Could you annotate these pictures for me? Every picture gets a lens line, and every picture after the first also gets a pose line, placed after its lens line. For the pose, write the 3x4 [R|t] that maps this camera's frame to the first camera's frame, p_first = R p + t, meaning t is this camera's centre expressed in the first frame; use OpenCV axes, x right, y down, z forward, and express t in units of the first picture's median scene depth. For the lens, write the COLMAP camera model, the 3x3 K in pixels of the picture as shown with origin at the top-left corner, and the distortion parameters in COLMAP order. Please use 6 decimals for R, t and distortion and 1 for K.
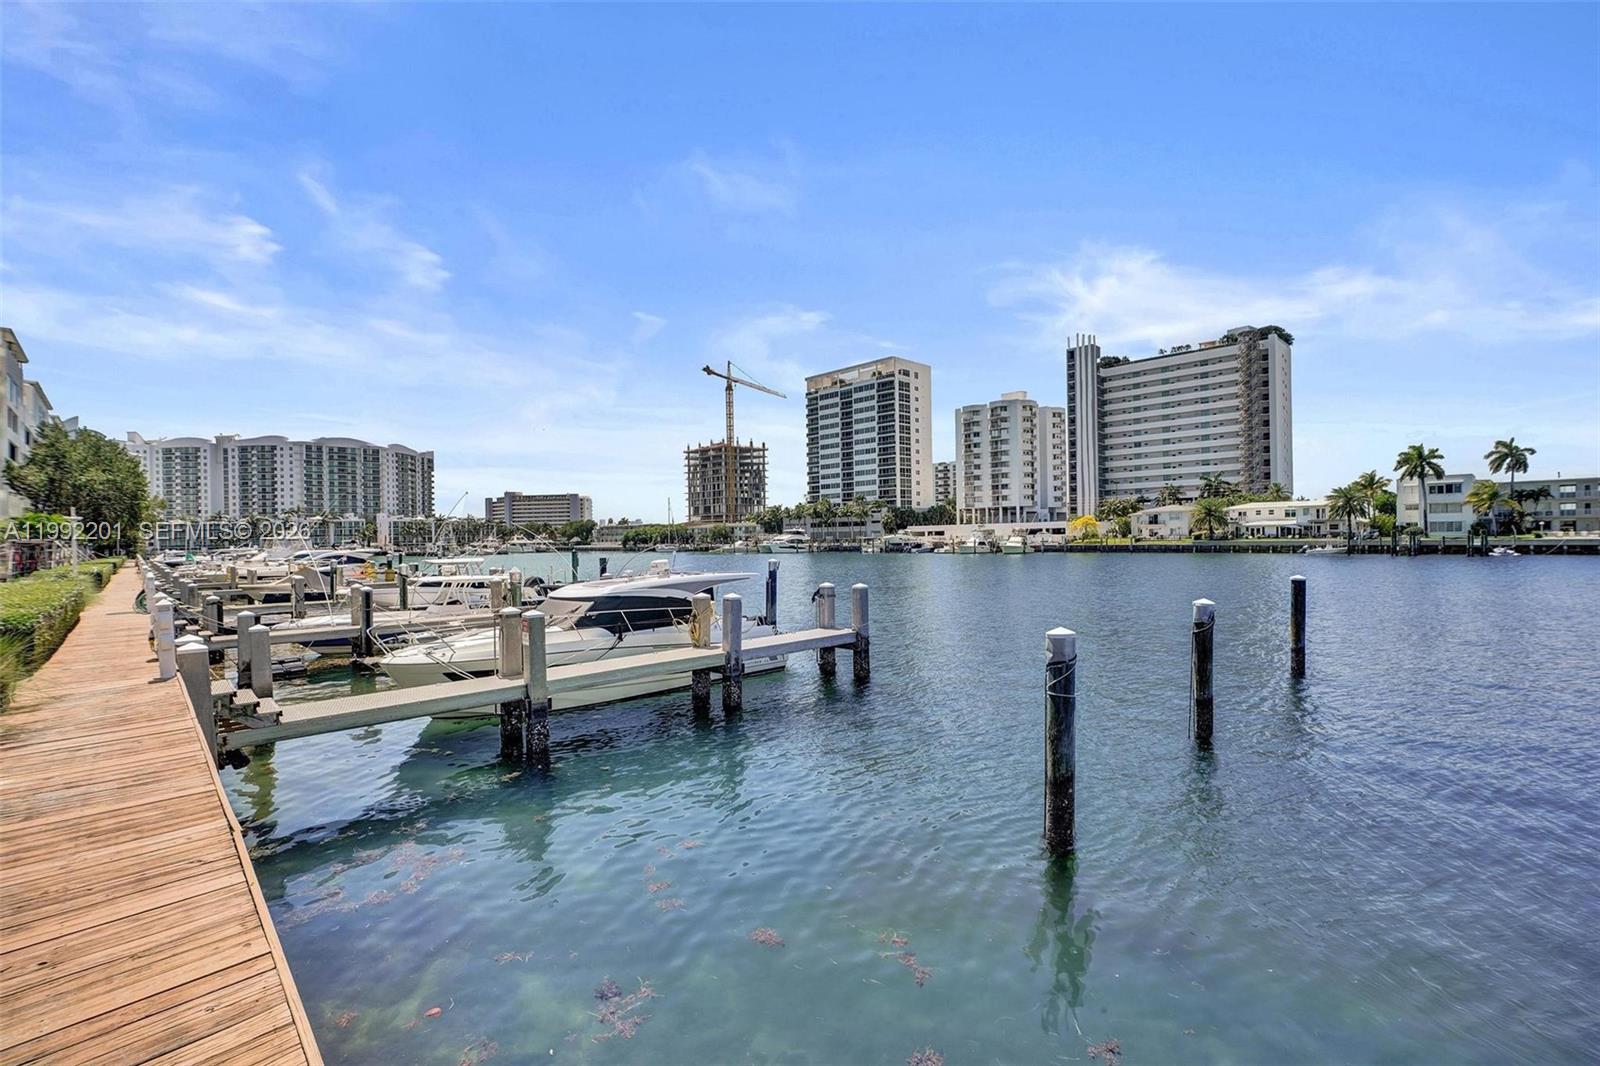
lens RADIAL K [[701.7, 0, 800.0], [0, 701.7, 533.0], [0, 0, 1]] dist [-0.000797, 0.000012]
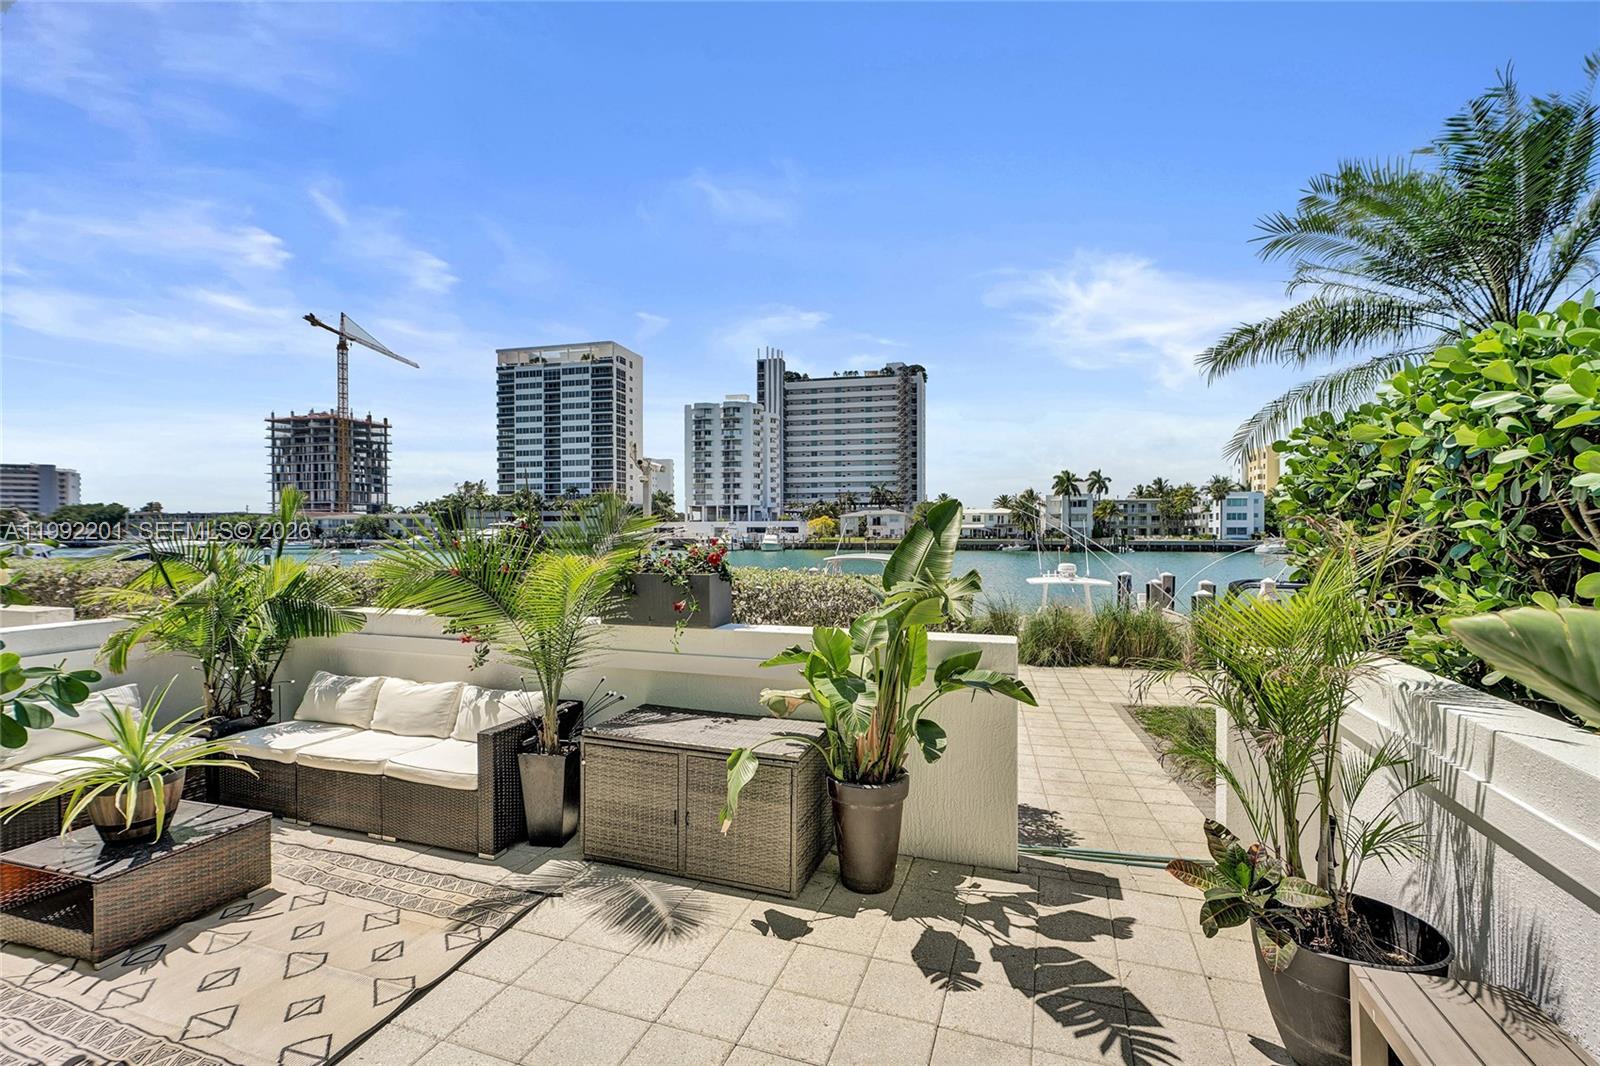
lens RADIAL K [[701.7, 0, 800.0], [0, 701.7, 533.0], [0, 0, 1]] dist [-0.000797, 0.000012]
pose [[0.849529, 0.013201, 0.527376, -0.138435], [-0.014917, 0.999888, -0.000999, 0.002064], [-0.527330, -0.007019, 0.849631, 0.064309]]
